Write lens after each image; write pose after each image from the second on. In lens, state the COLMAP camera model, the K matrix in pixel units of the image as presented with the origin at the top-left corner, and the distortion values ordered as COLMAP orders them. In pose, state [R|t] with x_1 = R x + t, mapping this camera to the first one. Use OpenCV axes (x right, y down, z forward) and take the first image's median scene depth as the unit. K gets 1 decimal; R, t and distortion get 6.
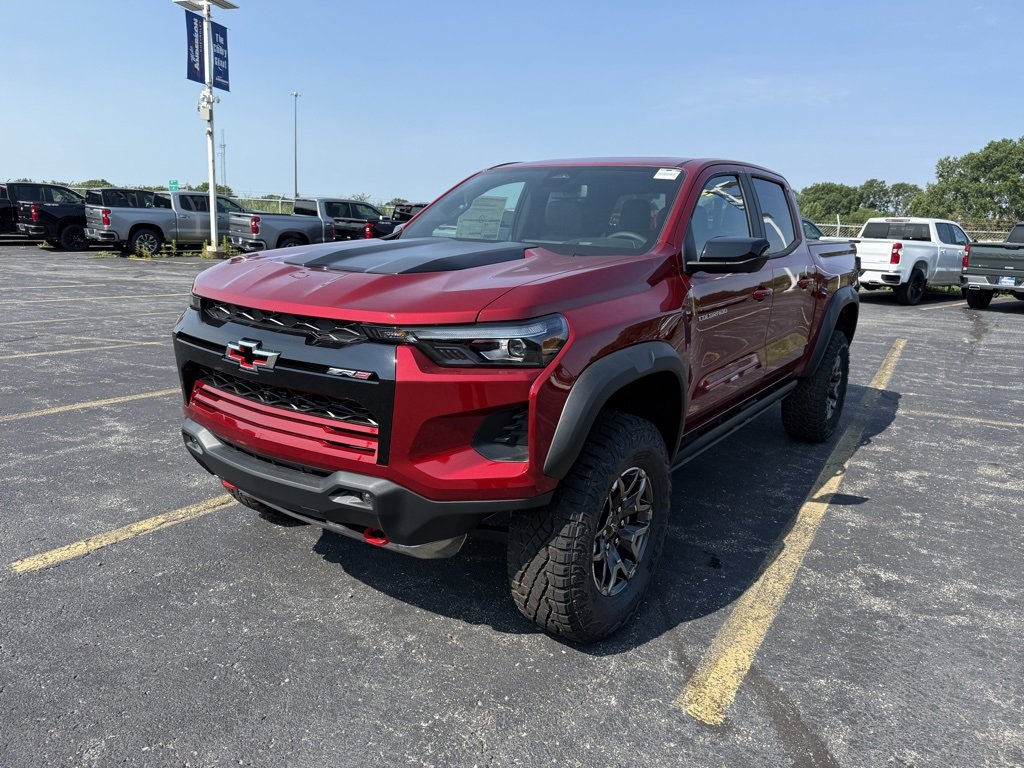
lens RADIAL K [[723.0, 0, 508.4], [0, 723.0, 392.2], [0, 0, 1]] dist [-0.003935, -0.010095]
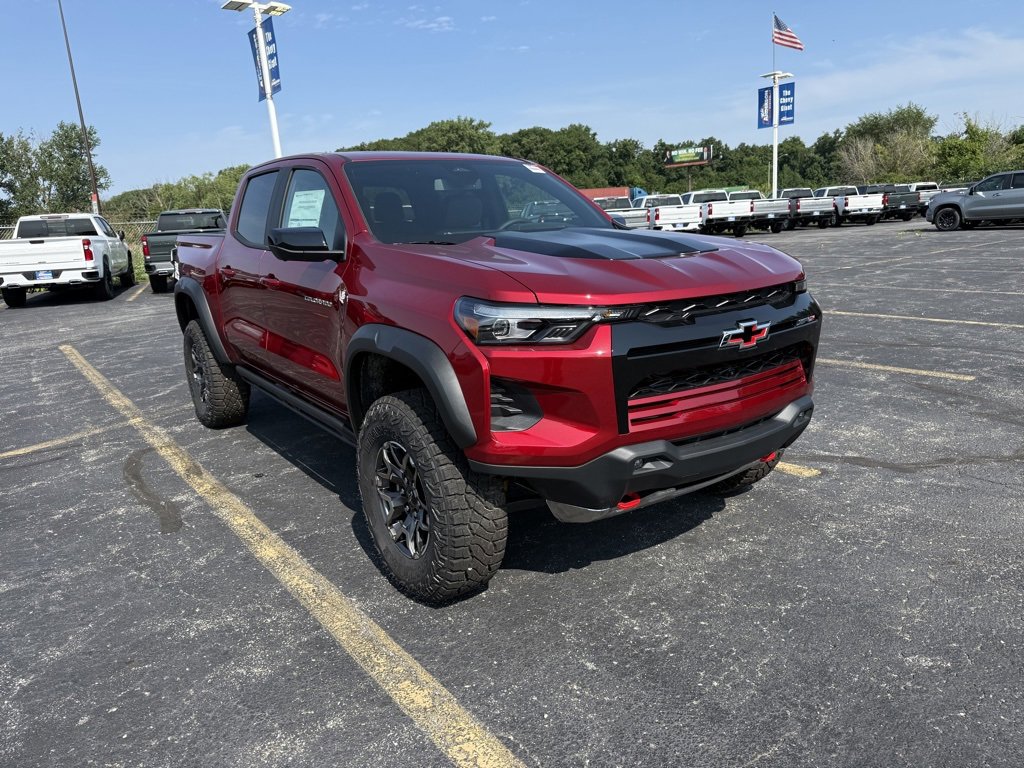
lens RADIAL K [[723.0, 0, 508.4], [0, 723.0, 392.2], [0, 0, 1]] dist [-0.003935, -0.010095]
pose [[0.334178, -0.274927, 0.901521, -1.054529], [0.269451, 0.944457, 0.188140, -0.191980], [-0.903173, 0.180044, 0.389696, 0.650051]]
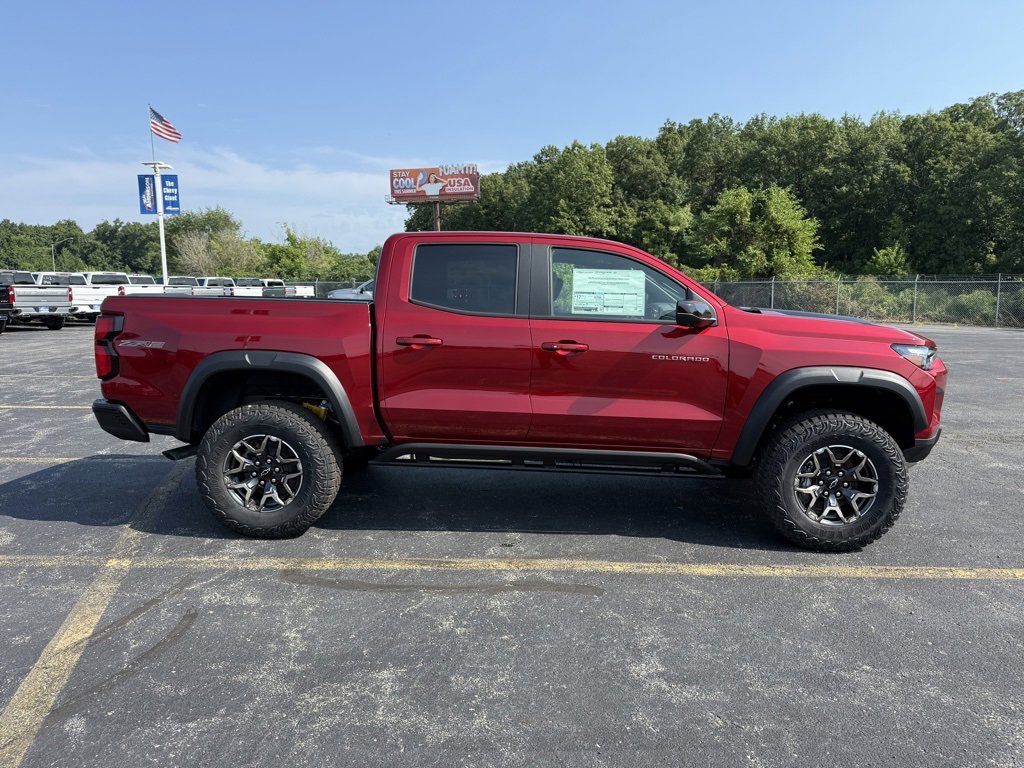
lens RADIAL K [[723.0, 0, 508.4], [0, 723.0, 392.2], [0, 0, 1]] dist [-0.003935, -0.010095]
pose [[-0.531228, -0.158682, 0.832236, -1.080226], [0.155164, 0.947467, 0.279697, -0.546818], [-0.832899, 0.277716, -0.478700, 2.185386]]
